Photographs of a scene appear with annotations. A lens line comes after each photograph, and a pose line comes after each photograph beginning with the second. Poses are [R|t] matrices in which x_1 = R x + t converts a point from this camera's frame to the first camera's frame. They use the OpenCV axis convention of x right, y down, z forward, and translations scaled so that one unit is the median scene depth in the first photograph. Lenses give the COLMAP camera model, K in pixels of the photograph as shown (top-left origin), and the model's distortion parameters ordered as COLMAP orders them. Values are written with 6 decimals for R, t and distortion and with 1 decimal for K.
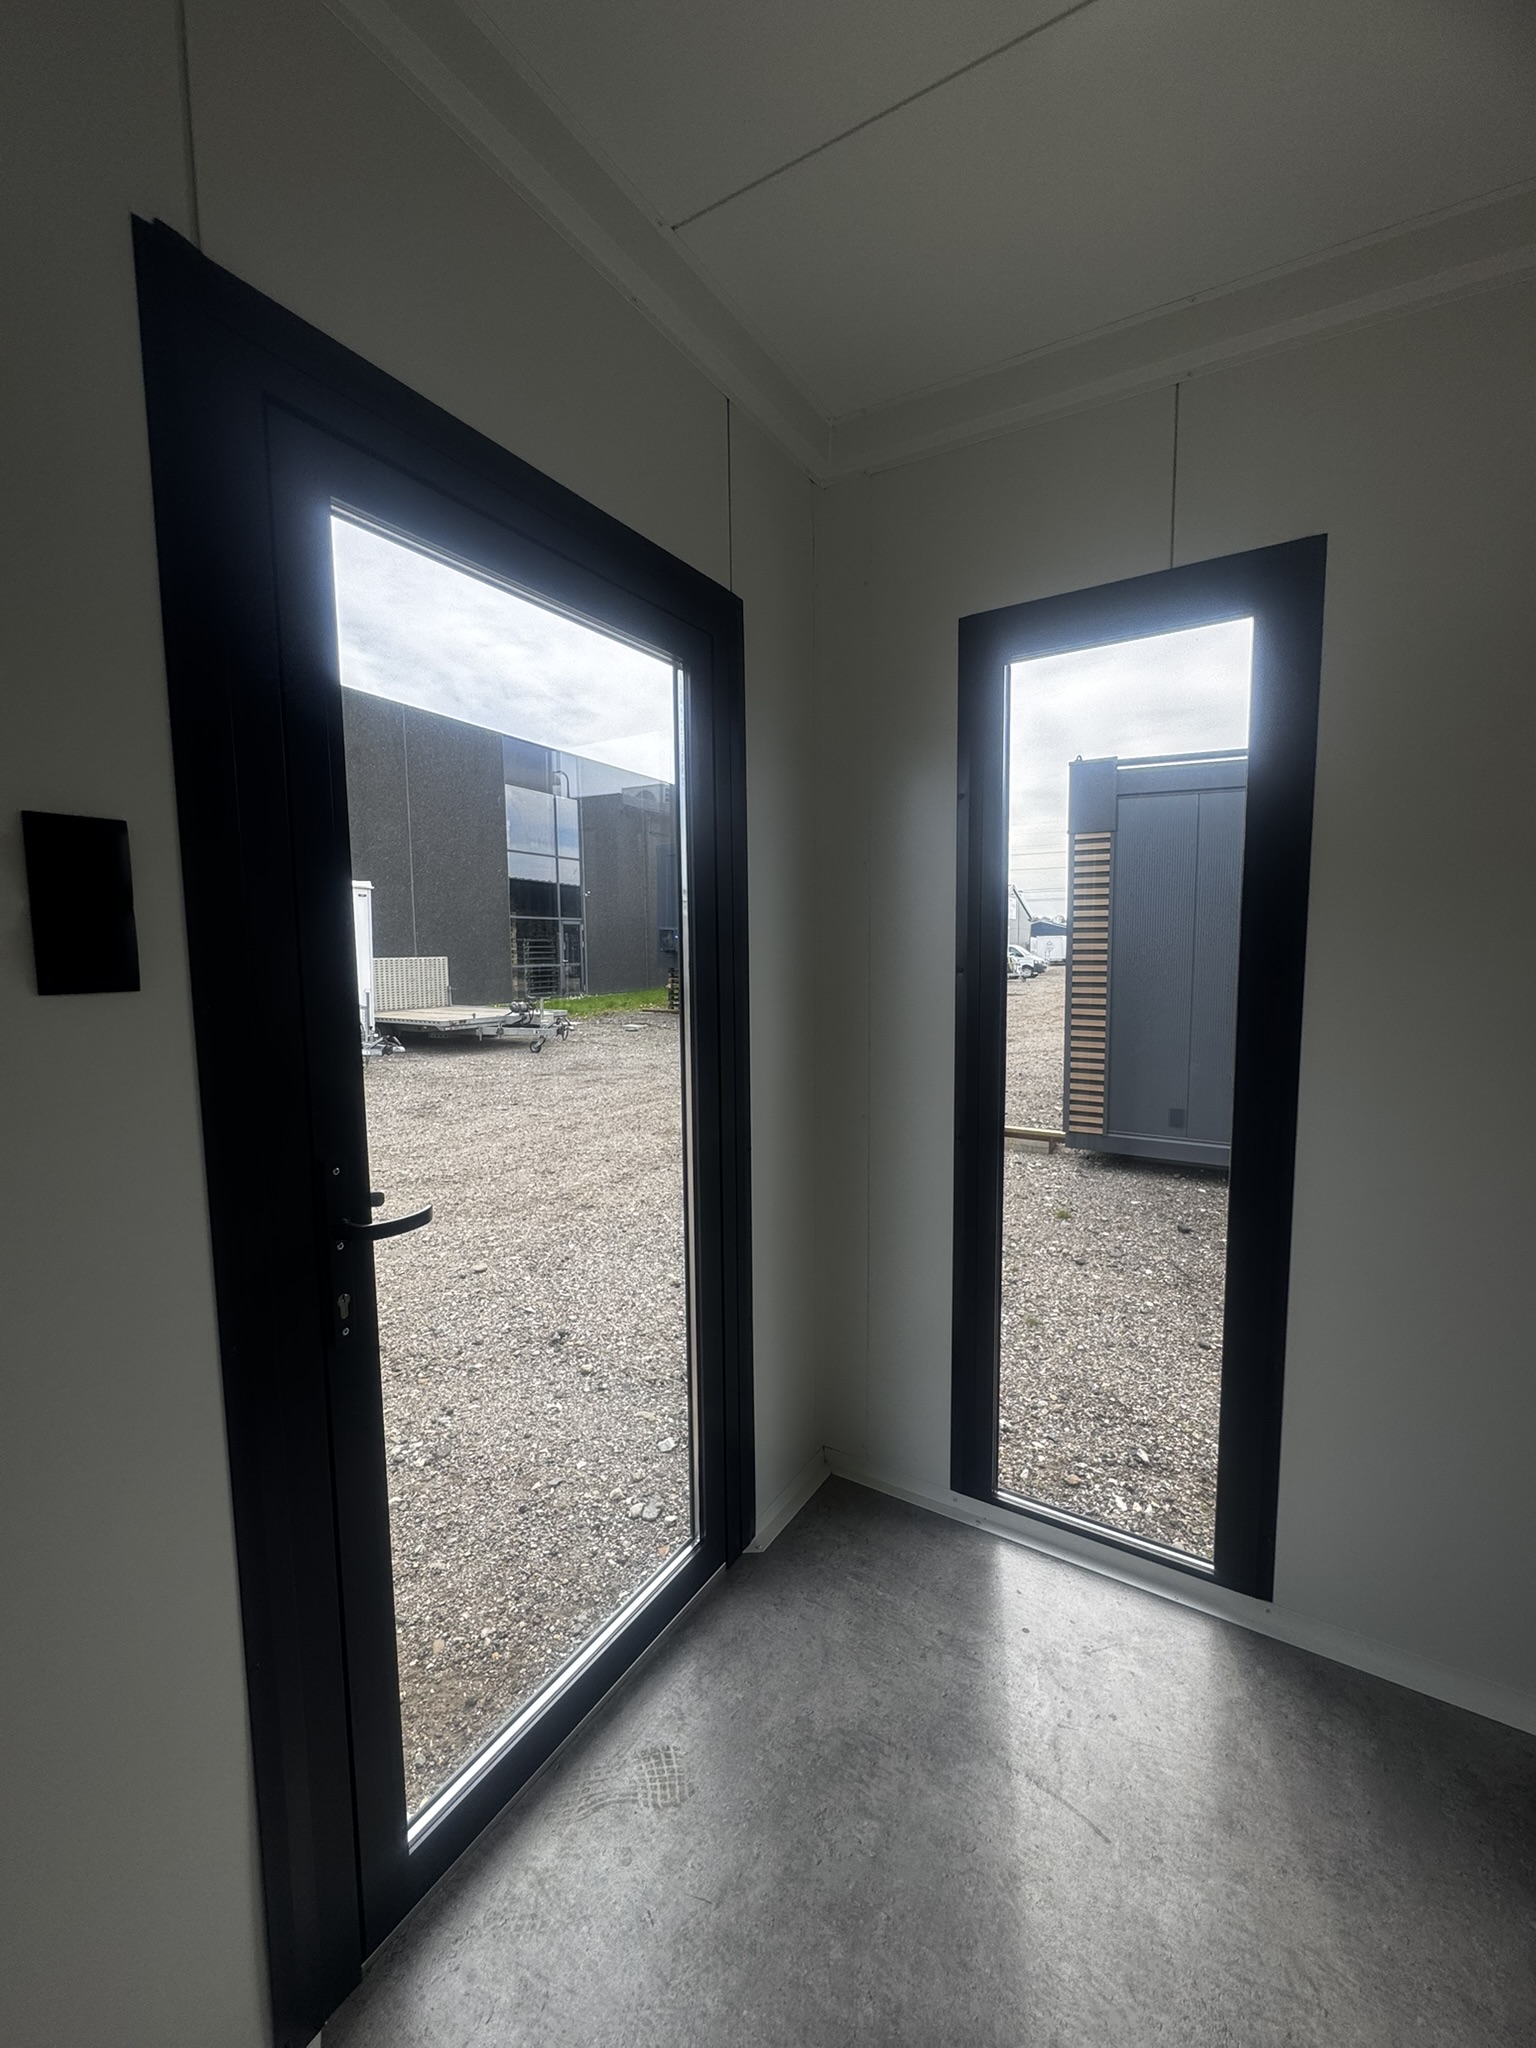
lens RADIAL K [[829.1, 0, 778.5], [0, 829.1, 1019.7], [0, 0, 1]] dist [-0.001301, -0.000129]
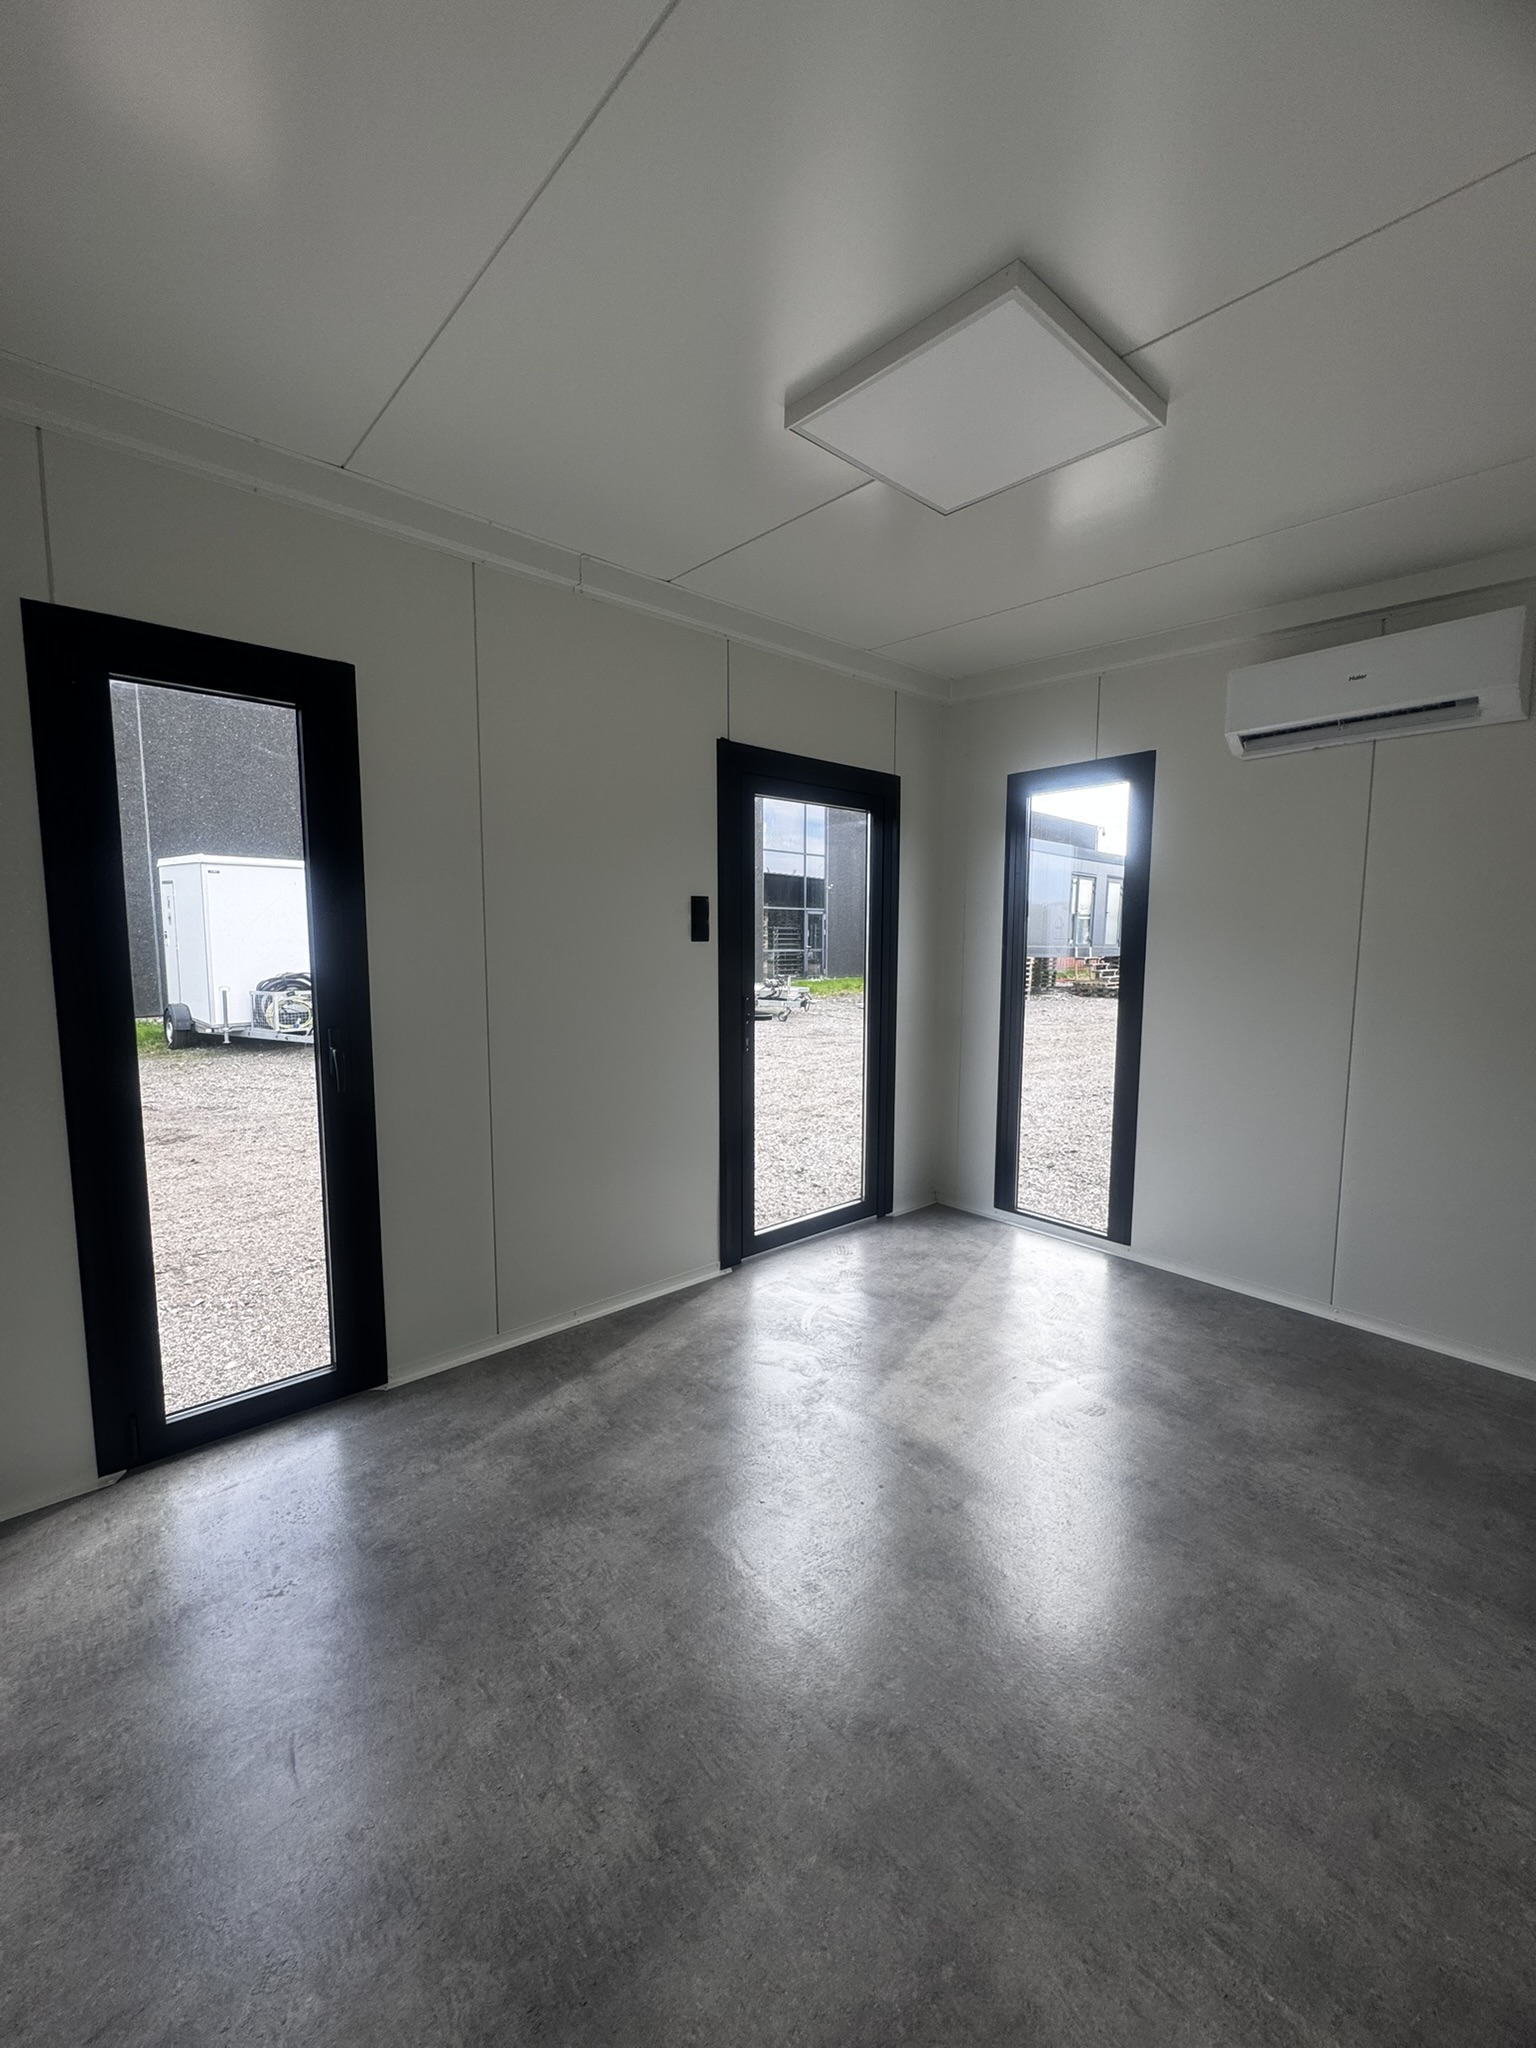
lens RADIAL K [[829.1, 0, 769.6], [0, 829.1, 1018.5], [0, 0, 1]] dist [-0.001301, -0.000129]
pose [[0.956165, 0.042354, -0.289749, 0.064686], [-0.039050, 0.999090, 0.017179, 0.026322], [0.290213, -0.005111, 0.956948, -0.272974]]
